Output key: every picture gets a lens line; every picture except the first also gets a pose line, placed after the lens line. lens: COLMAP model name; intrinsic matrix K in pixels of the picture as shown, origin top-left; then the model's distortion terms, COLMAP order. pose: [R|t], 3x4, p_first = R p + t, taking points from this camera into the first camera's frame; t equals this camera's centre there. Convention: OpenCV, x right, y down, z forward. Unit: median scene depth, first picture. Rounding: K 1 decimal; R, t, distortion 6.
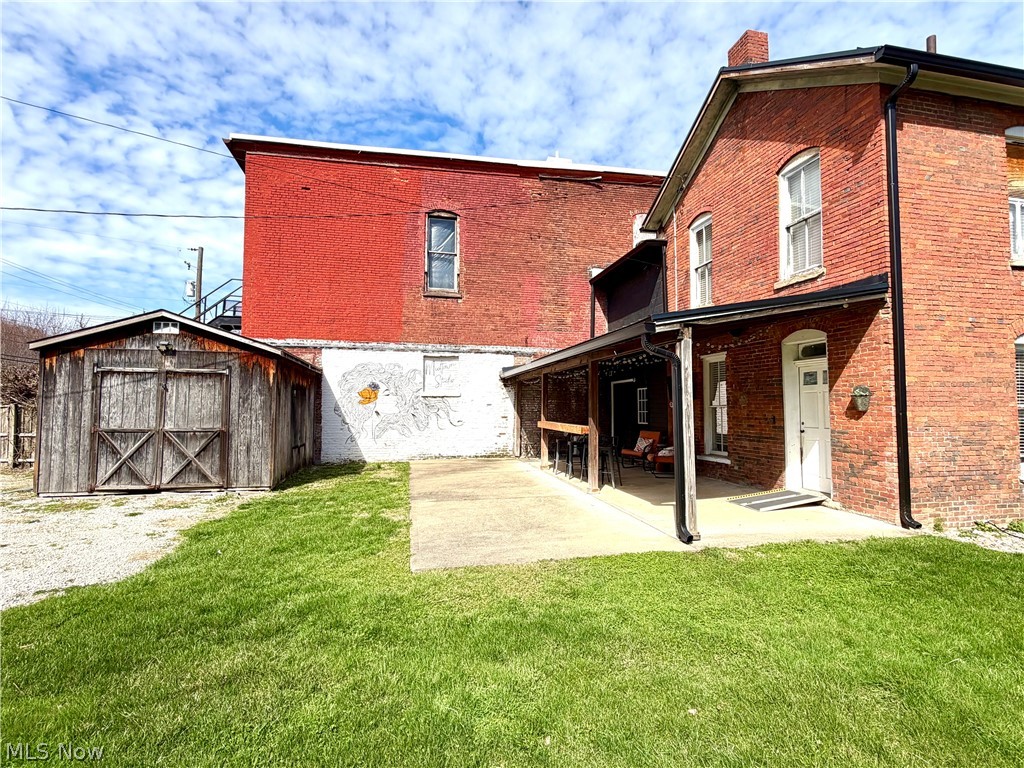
lens RADIAL K [[484.5, 0, 514.0], [0, 484.5, 385.4], [0, 0, 1]] dist [0.001340, -0.000526]
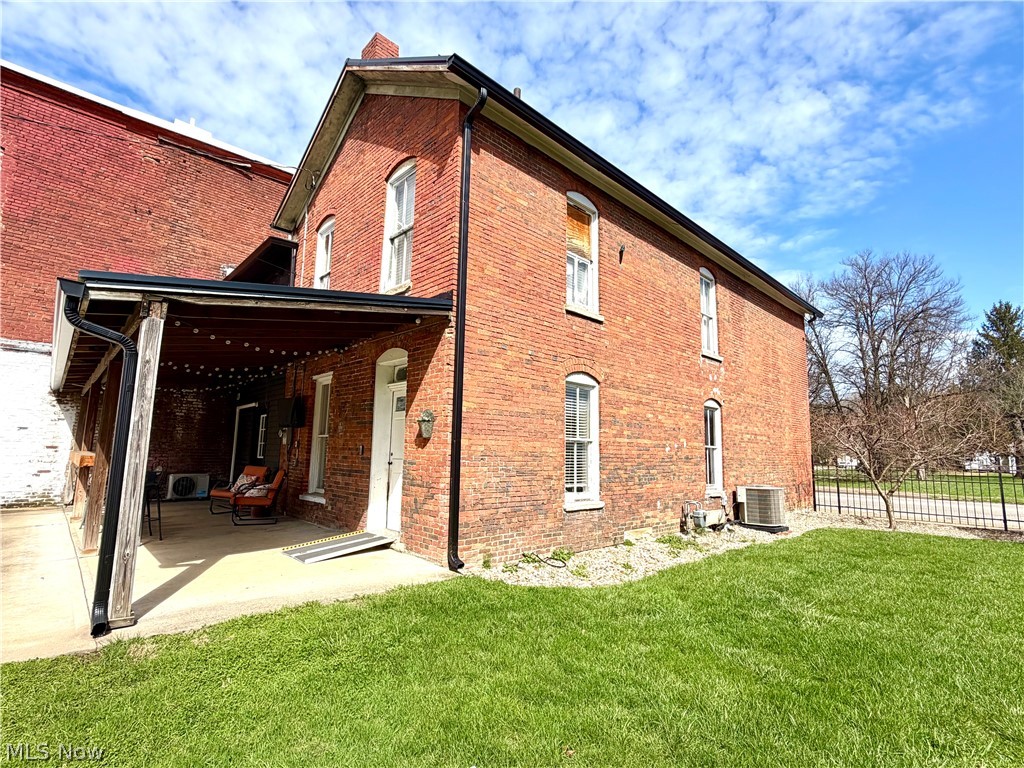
lens RADIAL K [[484.5, 0, 508.4], [0, 484.5, 385.9], [0, 0, 1]] dist [0.001340, -0.000526]
pose [[0.854955, 0.087000, 0.511353, 0.312541], [-0.043880, 0.994431, -0.095825, 0.029348], [-0.516842, 0.059488, 0.854011, 0.120797]]
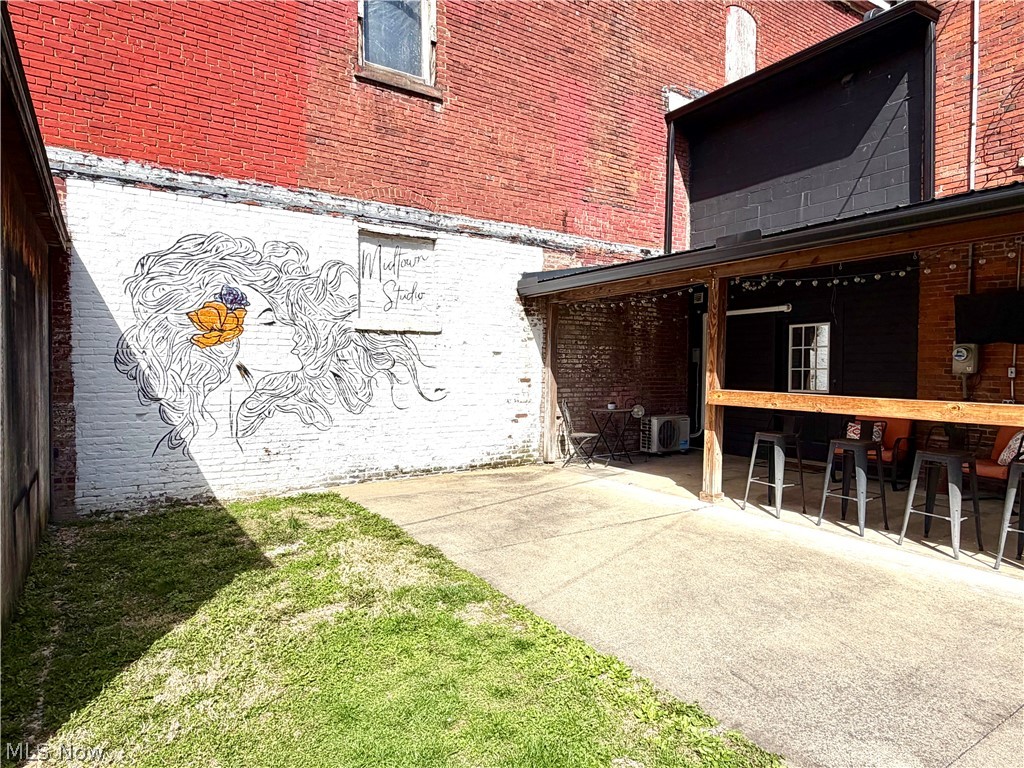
lens RADIAL K [[614.8, 0, 515.9], [0, 614.8, 389.8], [0, 0, 1]] dist [0.001976, -0.001245]
pose [[0.935365, -0.007738, 0.353600, -0.424029], [-0.021020, 0.996777, 0.077415, 0.051601], [-0.353059, -0.079844, 0.932188, 0.797282]]
